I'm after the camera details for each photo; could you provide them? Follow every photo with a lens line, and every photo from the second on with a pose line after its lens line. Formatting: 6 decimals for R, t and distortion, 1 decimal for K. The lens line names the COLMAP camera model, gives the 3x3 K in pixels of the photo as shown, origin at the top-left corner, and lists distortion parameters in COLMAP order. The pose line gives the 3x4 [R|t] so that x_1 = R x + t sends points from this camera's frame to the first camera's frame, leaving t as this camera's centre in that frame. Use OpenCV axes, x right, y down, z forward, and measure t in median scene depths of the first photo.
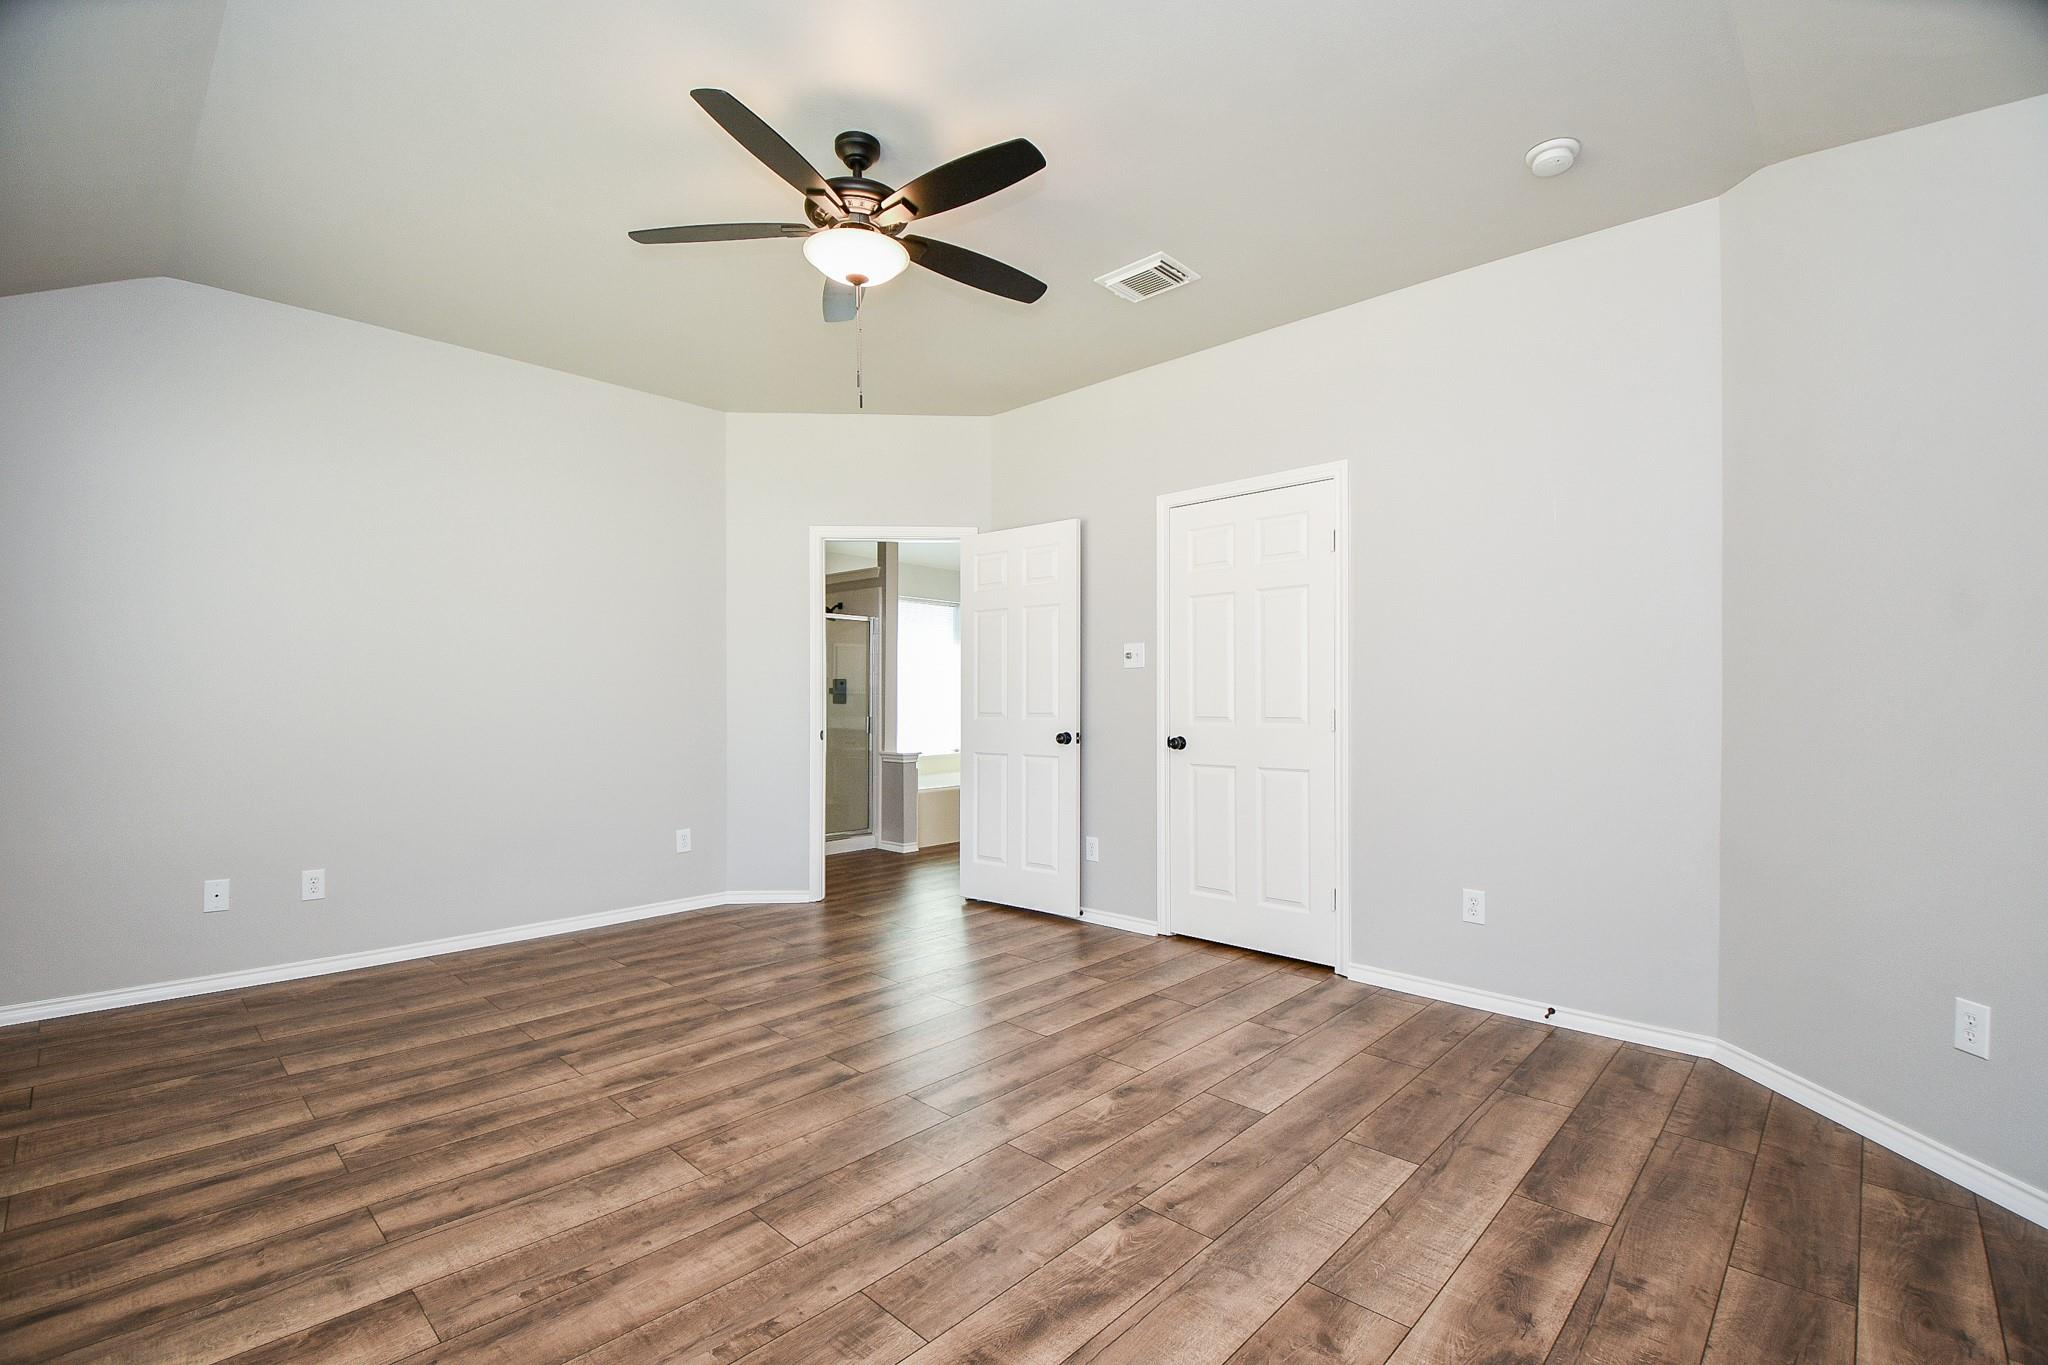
lens RADIAL K [[913.5, 0, 1045.9], [0, 913.5, 695.9], [0, 0, 1]] dist [0.002296, -0.016738]
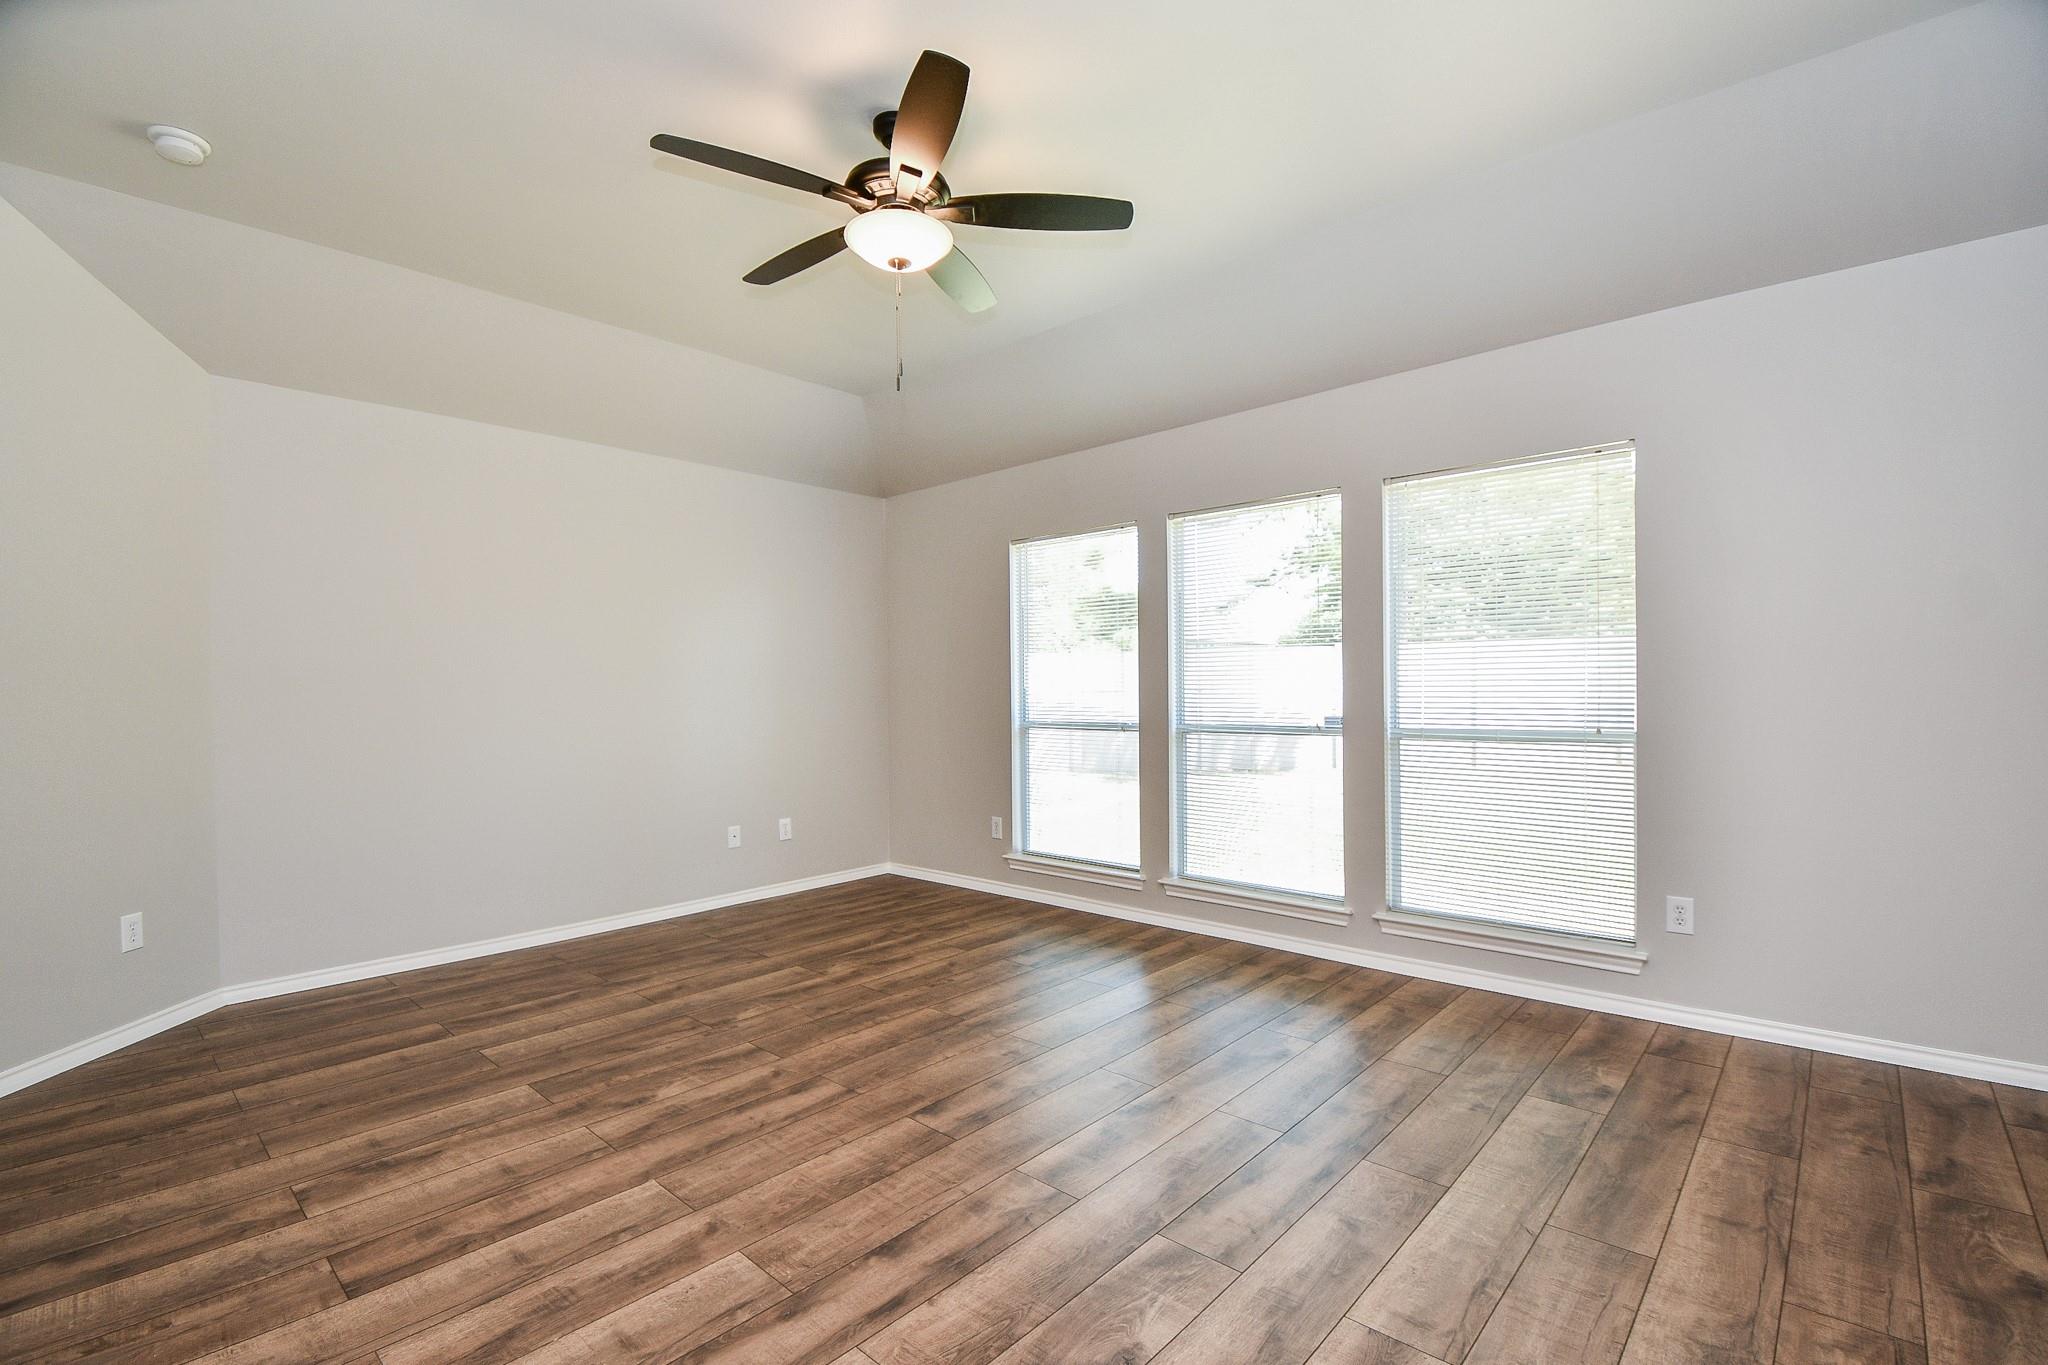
lens RADIAL K [[913.5, 0, 1045.9], [0, 913.5, 695.9], [0, 0, 1]] dist [0.002296, -0.016738]
pose [[-0.999810, 0.010038, -0.016725, -0.333520], [0.010066, 0.999948, -0.001634, 0.004581], [0.016708, -0.001802, -0.999859, 1.943592]]
